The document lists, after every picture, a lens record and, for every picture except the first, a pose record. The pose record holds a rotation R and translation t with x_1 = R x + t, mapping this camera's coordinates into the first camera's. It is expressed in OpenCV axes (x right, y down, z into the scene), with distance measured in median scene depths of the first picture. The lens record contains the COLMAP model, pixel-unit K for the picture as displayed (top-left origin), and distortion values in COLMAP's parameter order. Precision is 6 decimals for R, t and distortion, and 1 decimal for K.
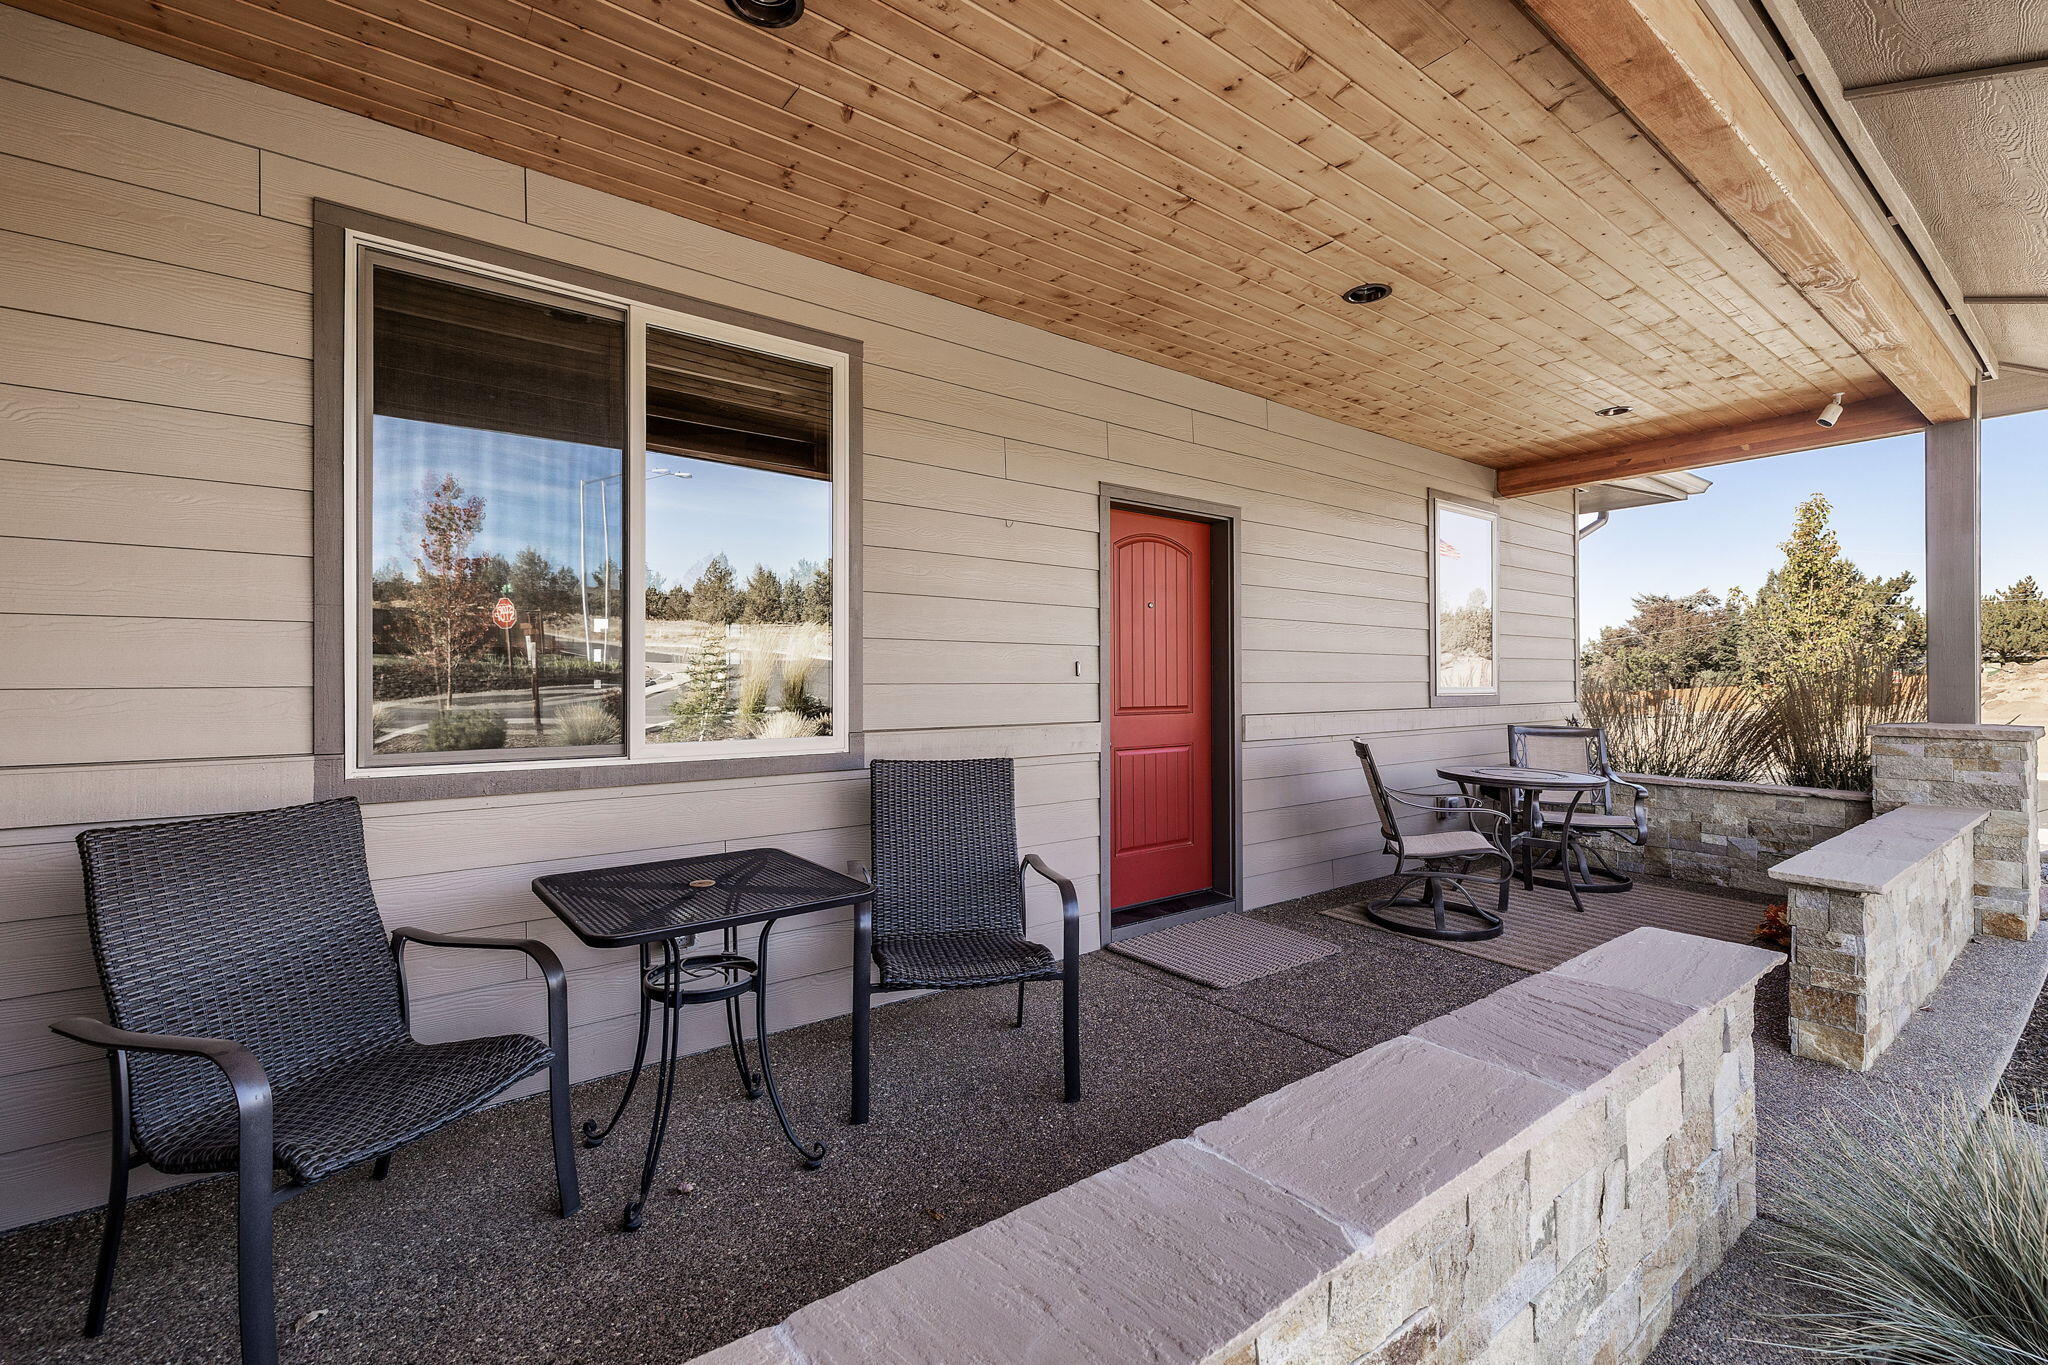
lens RADIAL K [[968.8, 0, 1024.0], [0, 968.8, 682.5], [0, 0, 1]] dist [-0.004668, -0.000059]
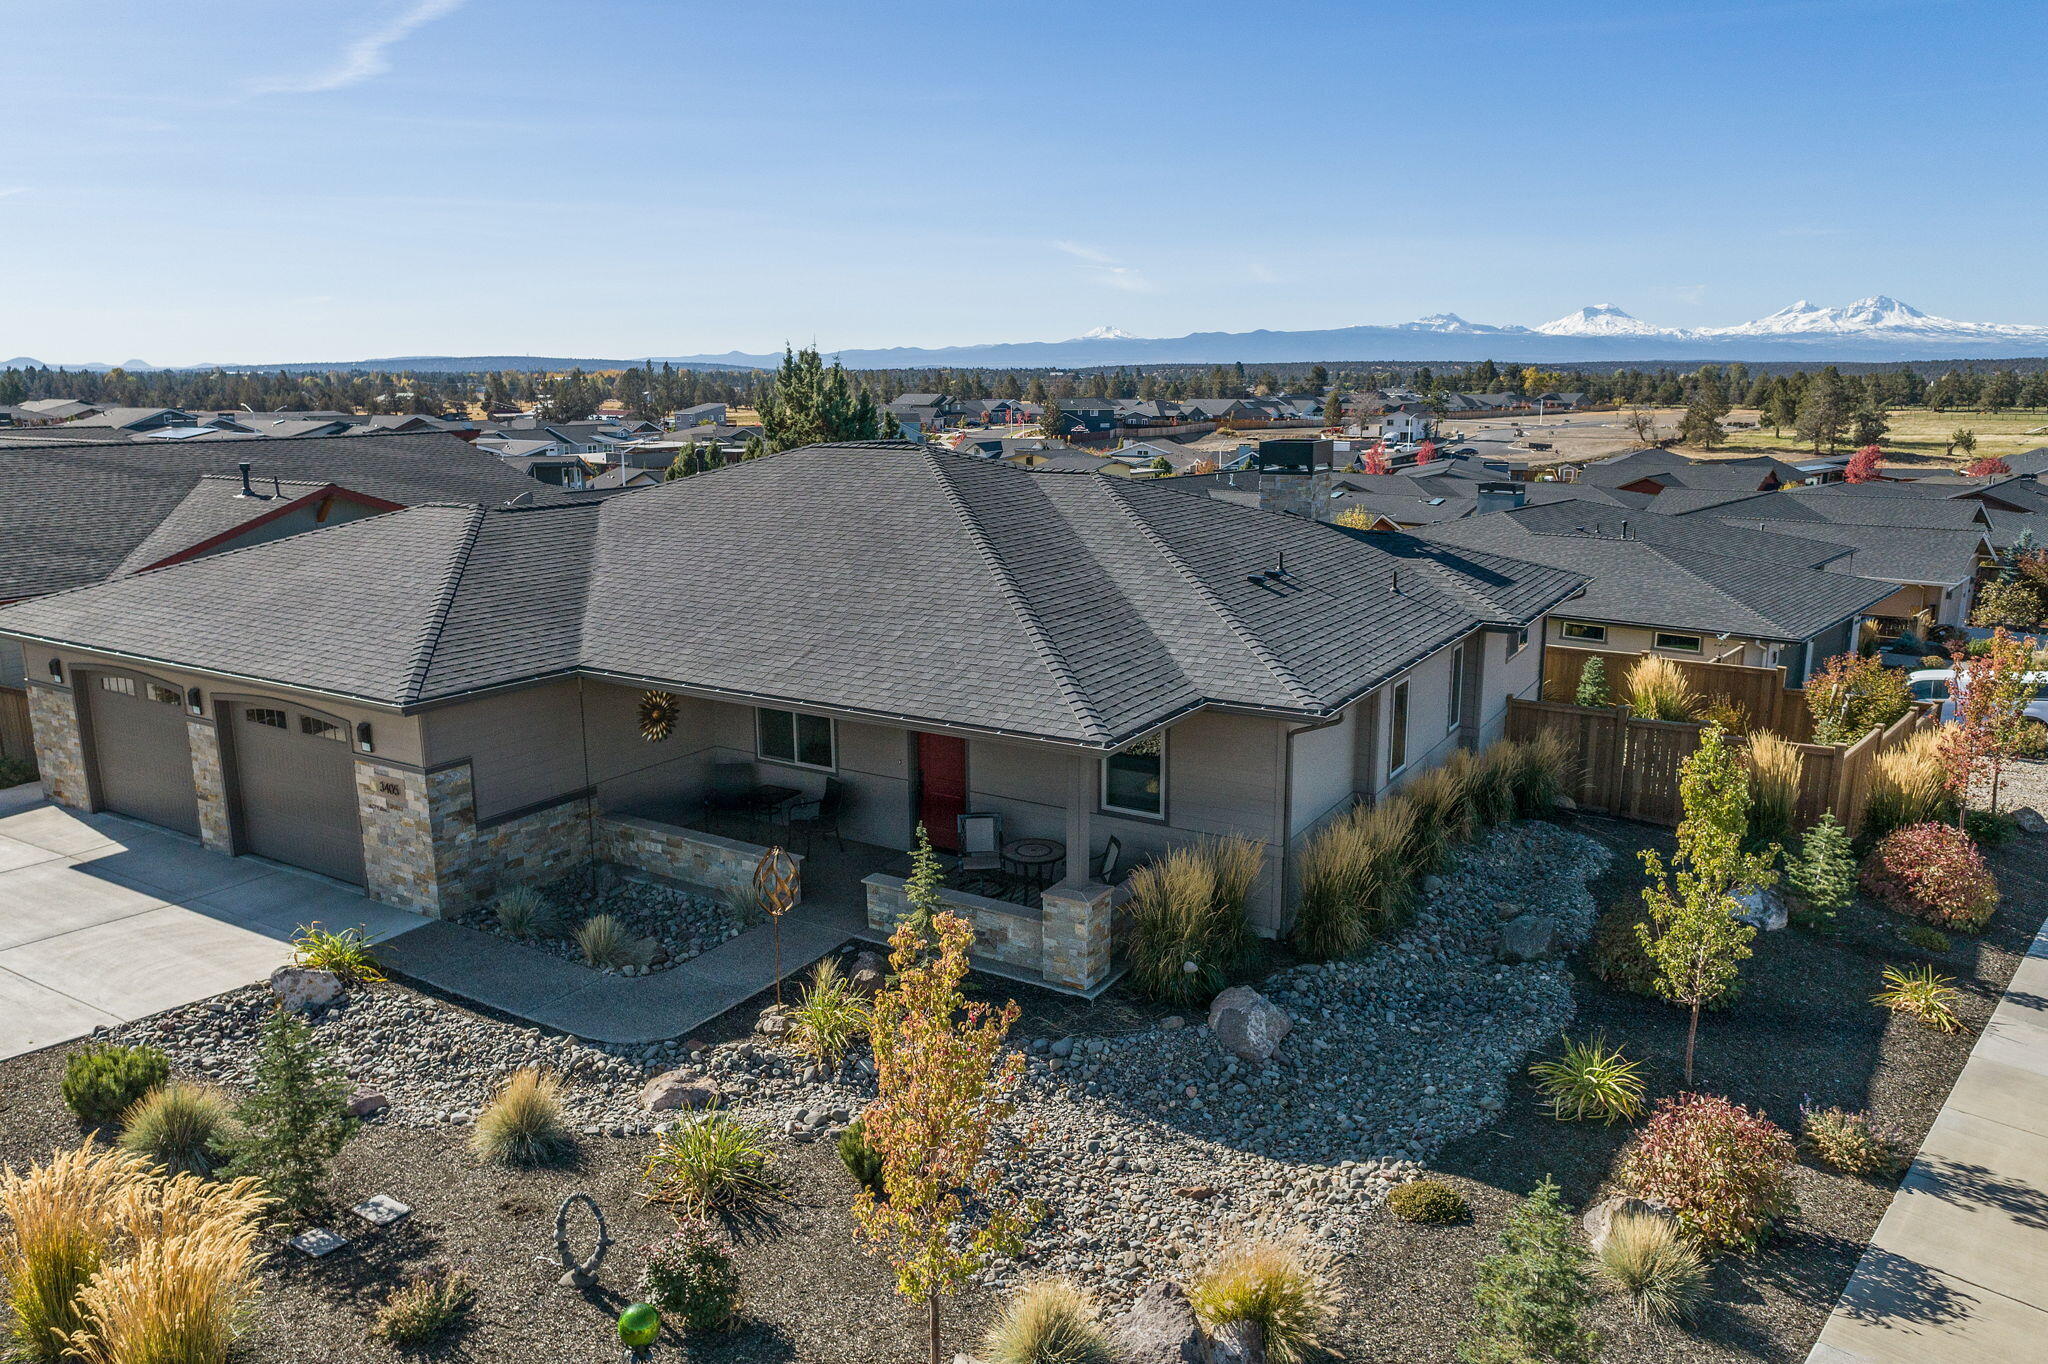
lens RADIAL K [[1390.7, 0, 1029.6], [0, 1390.7, 689.4], [0, 0, 1]] dist [0.000779, 0.010153]
pose [[0.320087, 0.202870, -0.925413, 5.157566], [0.003957, 0.976509, 0.215440, -1.451020], [0.947380, -0.072622, 0.311765, 0.009828]]
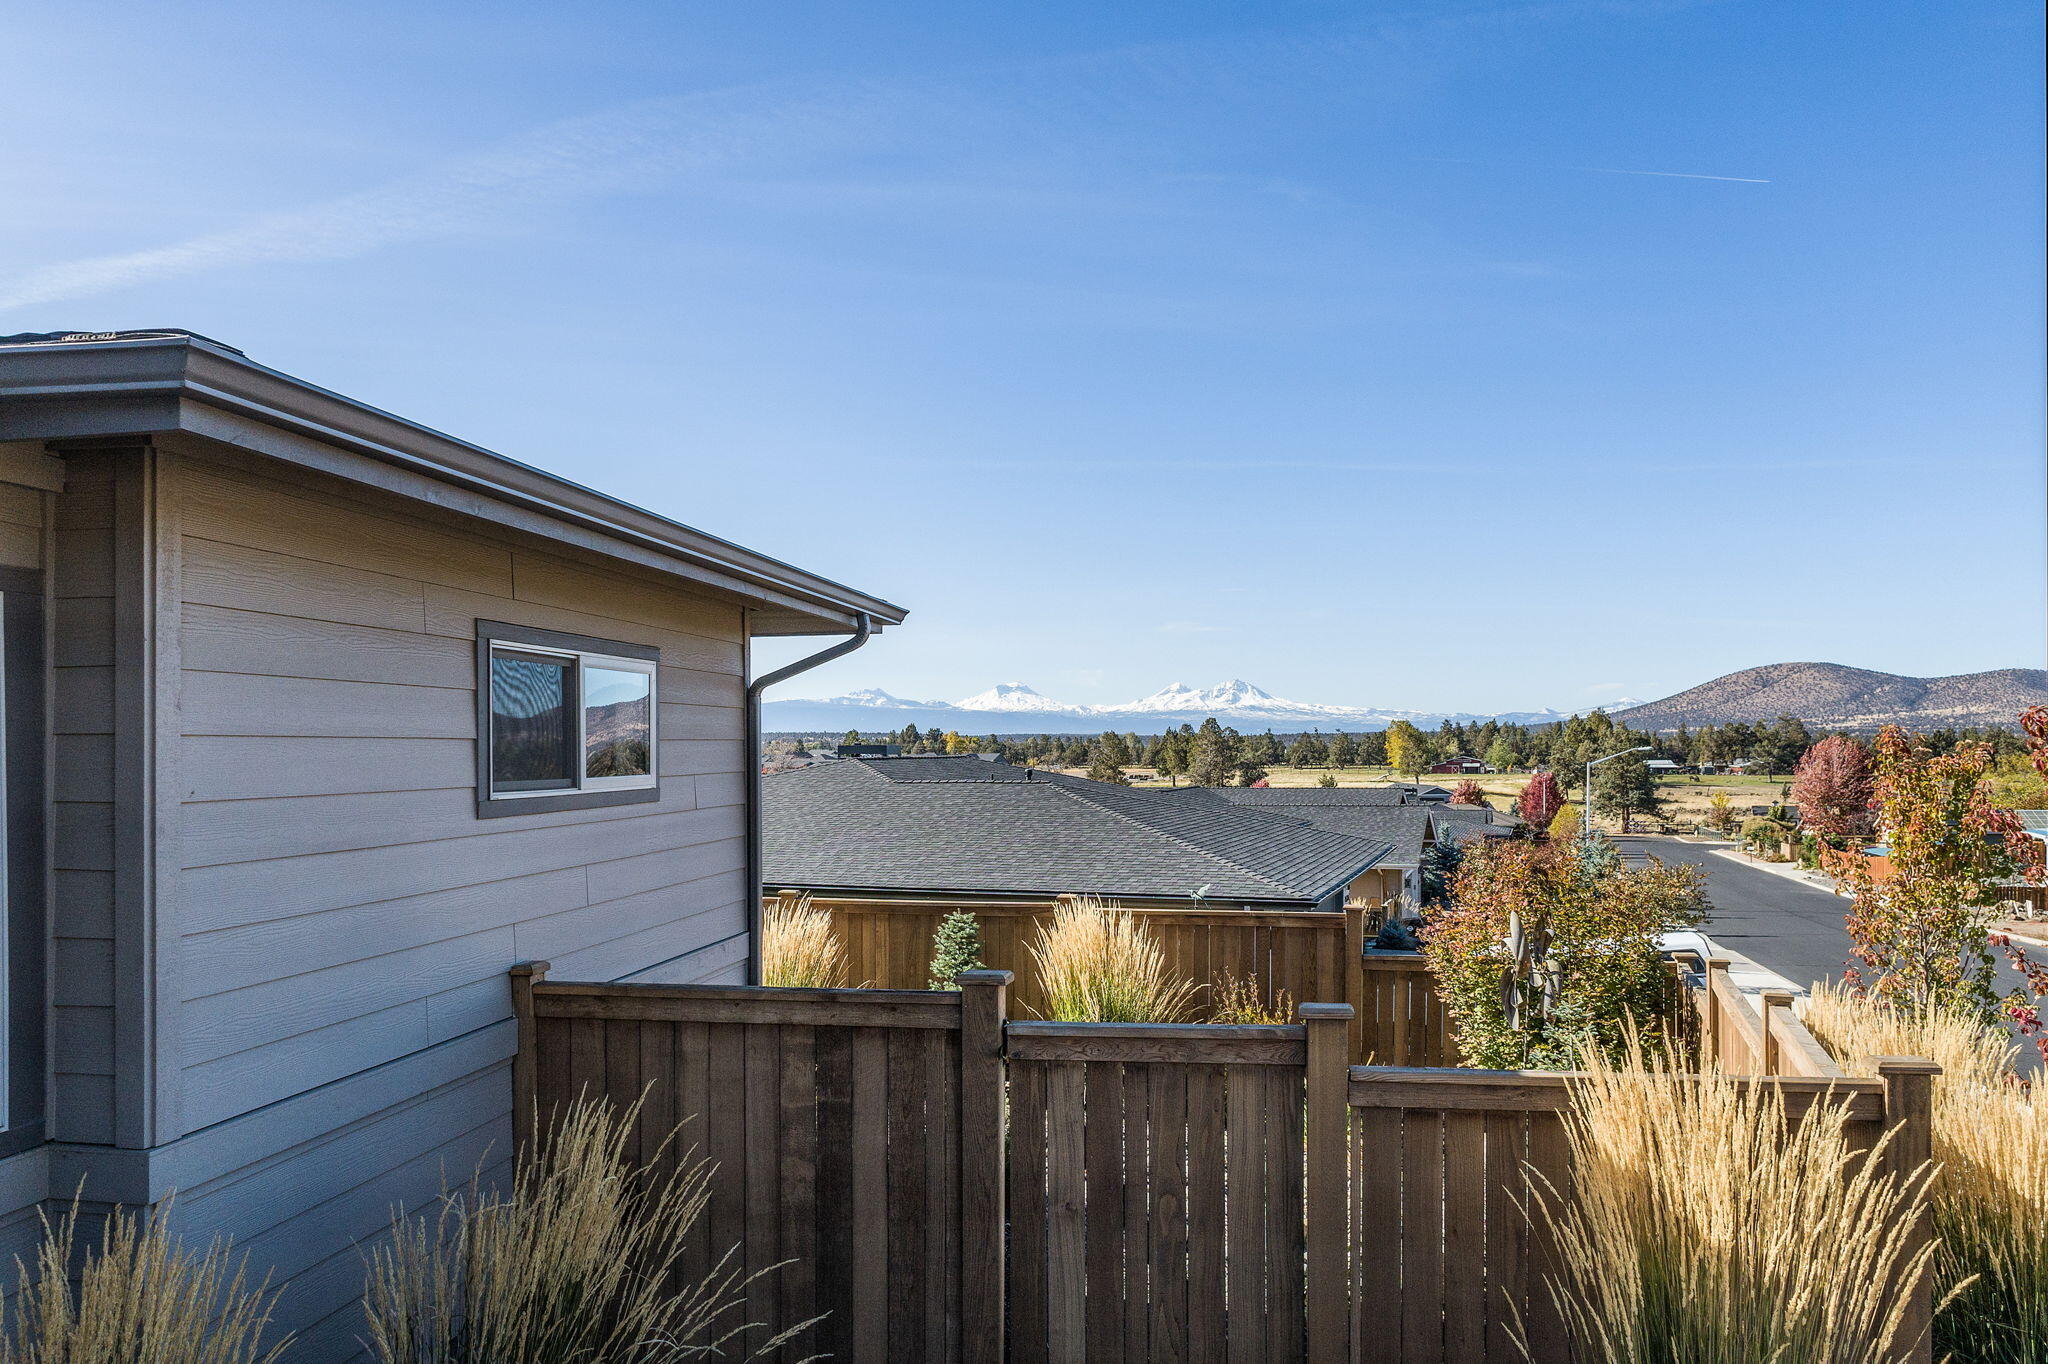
lens RADIAL K [[1437.5, 0, 1009.1], [0, 1437.5, 814.5], [0, 0, 1]] dist [0.004893, 0.003677]
pose [[0.645207, 0.029583, -0.763435, 1.410238], [0.005782, 0.999032, 0.043598, -0.291688], [0.763986, -0.032544, 0.644411, 3.389107]]
